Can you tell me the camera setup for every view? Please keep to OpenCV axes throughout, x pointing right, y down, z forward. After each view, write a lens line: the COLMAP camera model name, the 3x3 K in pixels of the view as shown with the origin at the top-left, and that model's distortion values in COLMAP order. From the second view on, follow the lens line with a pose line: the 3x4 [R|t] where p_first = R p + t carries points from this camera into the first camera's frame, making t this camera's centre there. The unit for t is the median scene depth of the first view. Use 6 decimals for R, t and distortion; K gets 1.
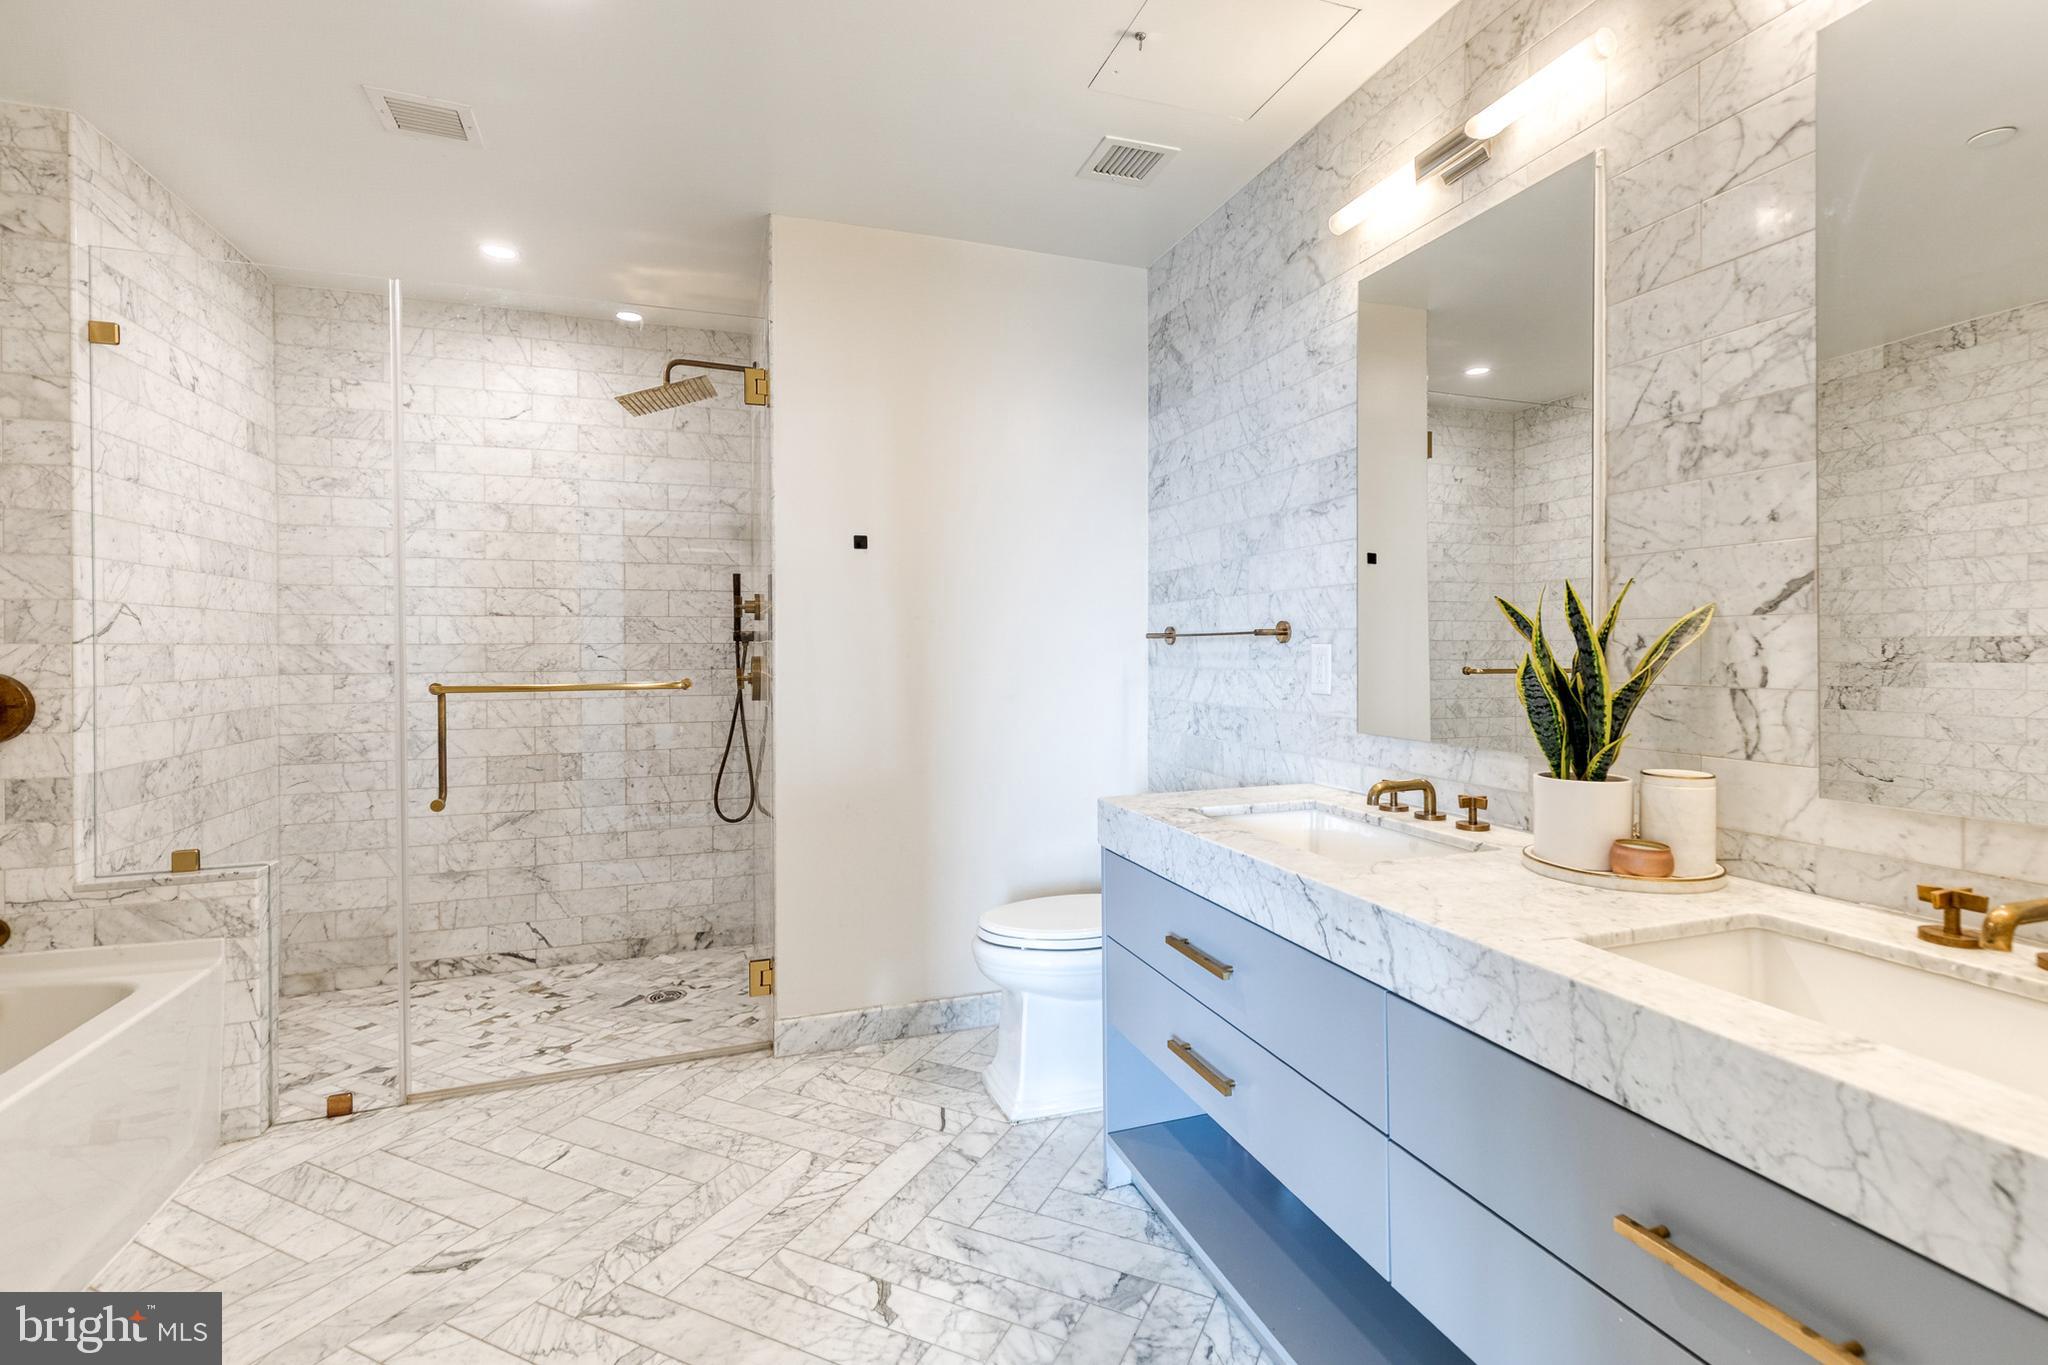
lens RADIAL K [[933.8, 0, 1021.8], [0, 933.8, 666.3], [0, 0, 1]] dist [0.010547, -0.001556]
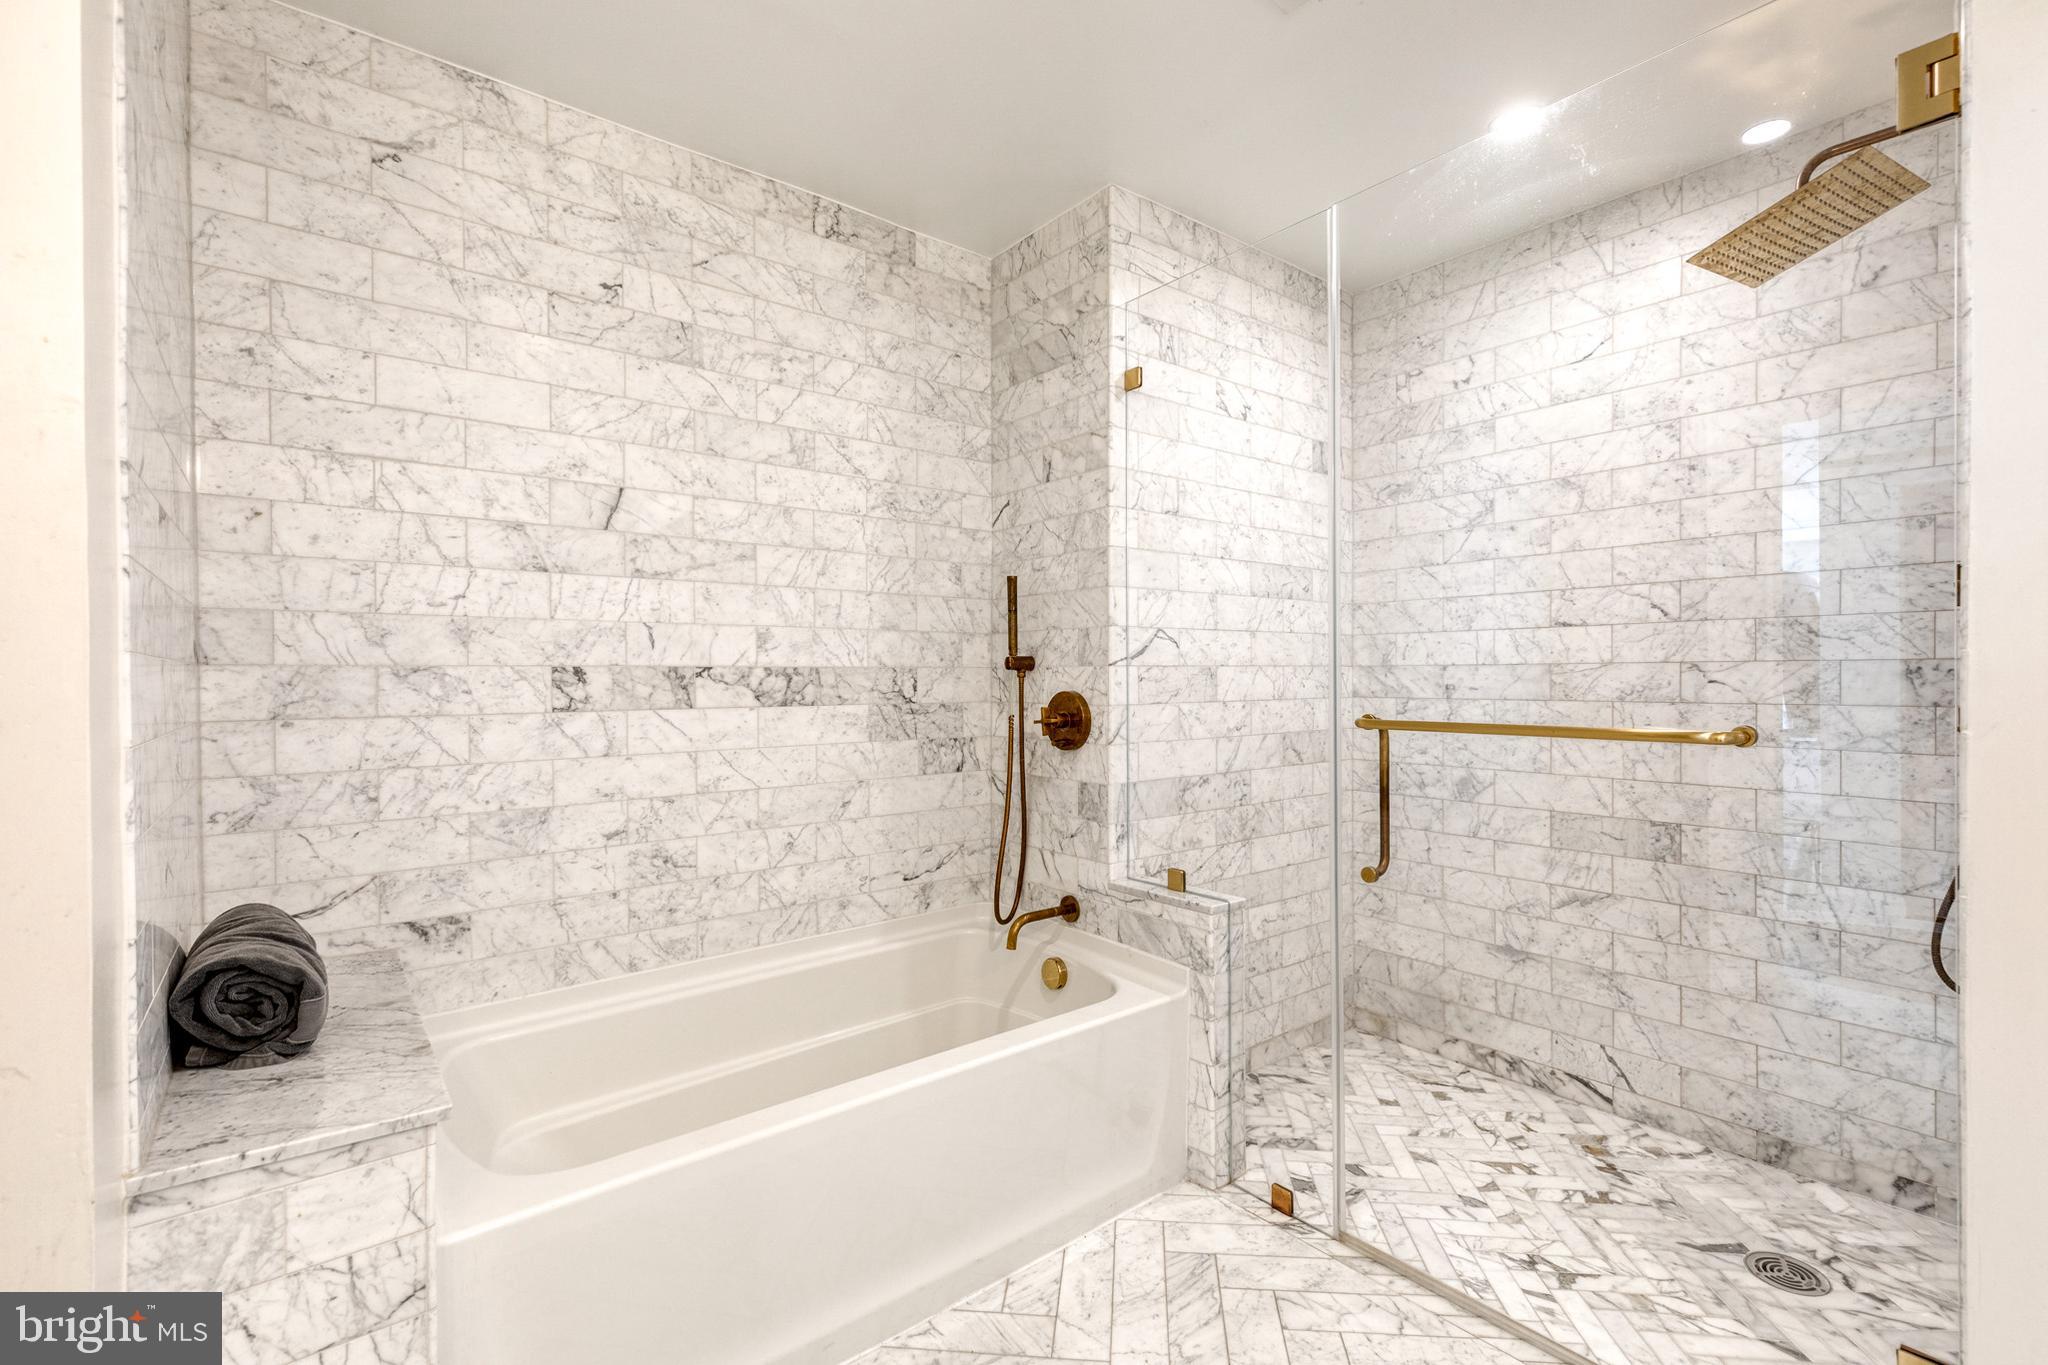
lens RADIAL K [[933.8, 0, 1008.0], [0, 933.8, 682.0], [0, 0, 1]] dist [0.010547, -0.001556]
pose [[0.353029, 0.009596, -0.935563, -0.011226], [-0.016489, 0.999856, 0.004034, -0.005172], [0.935467, 0.014002, 0.353136, 0.349950]]
